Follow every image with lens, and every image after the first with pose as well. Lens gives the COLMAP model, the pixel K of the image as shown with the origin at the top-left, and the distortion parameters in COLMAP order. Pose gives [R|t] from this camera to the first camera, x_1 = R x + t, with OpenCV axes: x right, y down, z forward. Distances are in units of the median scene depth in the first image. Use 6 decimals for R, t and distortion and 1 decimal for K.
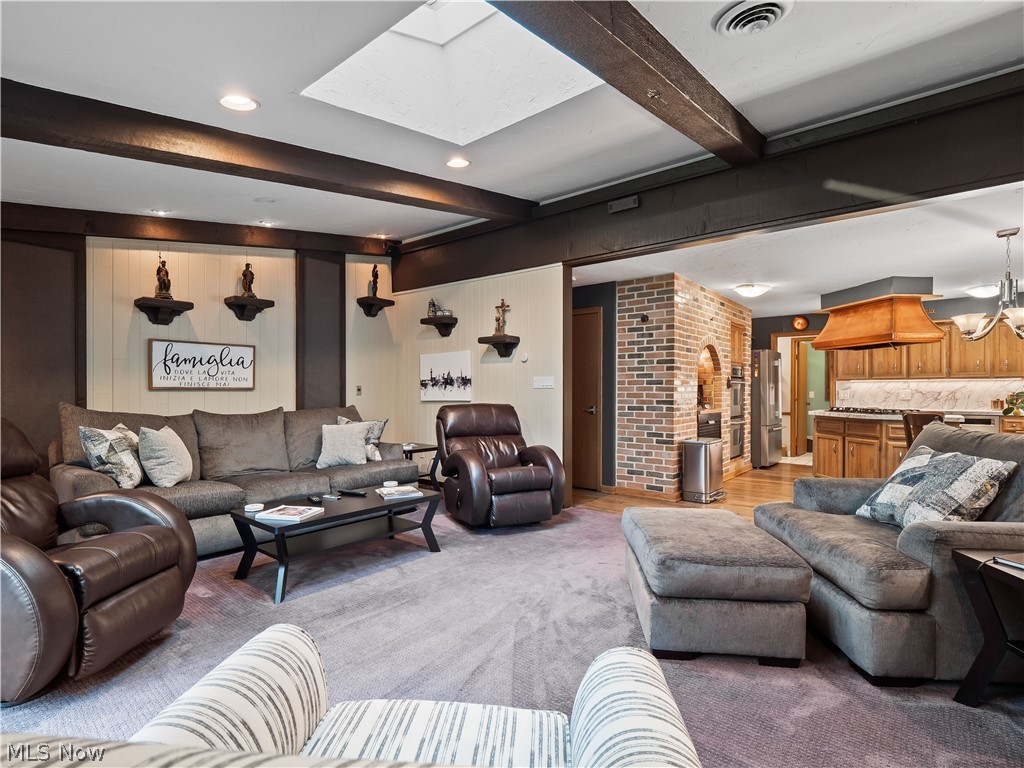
lens RADIAL K [[520.5, 0, 514.4], [0, 520.5, 397.7], [0, 0, 1]] dist [0.001629, -0.000683]
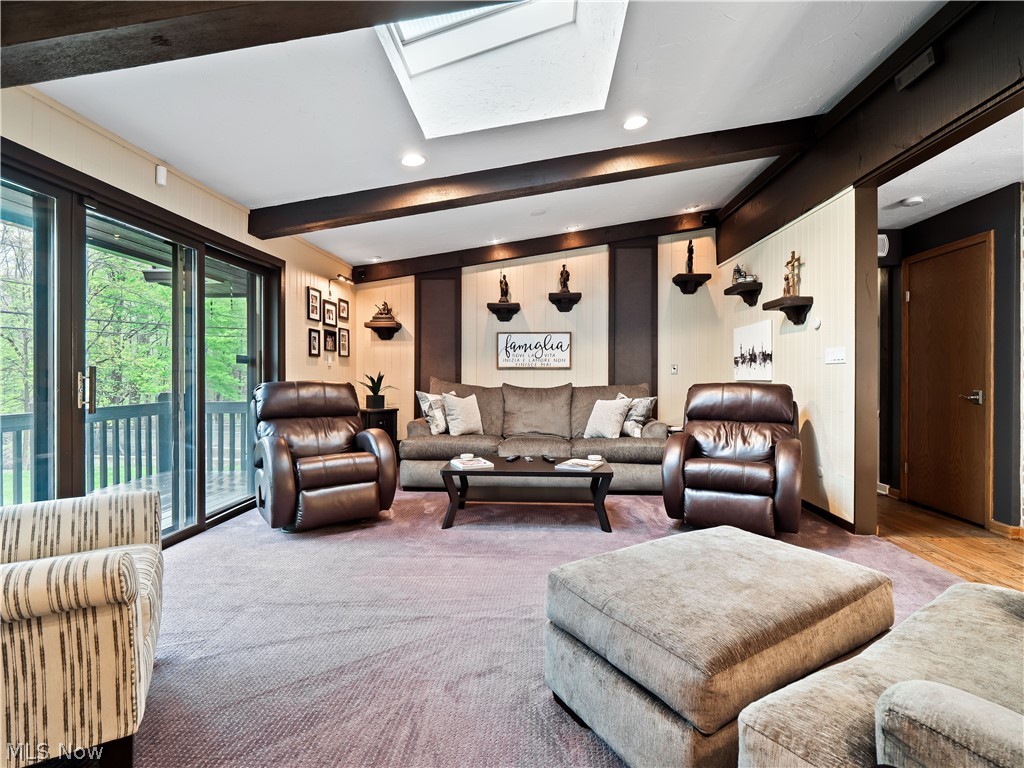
lens RADIAL K [[501.7, 0, 512.4], [0, 501.7, 378.2], [0, 0, 1]] dist [-0.001058, -0.001257]
pose [[0.585518, 0.005973, -0.810637, 0.368789], [-0.010461, 0.999945, -0.000188, 0.008244], [0.810592, 0.008590, 0.585548, 0.222589]]
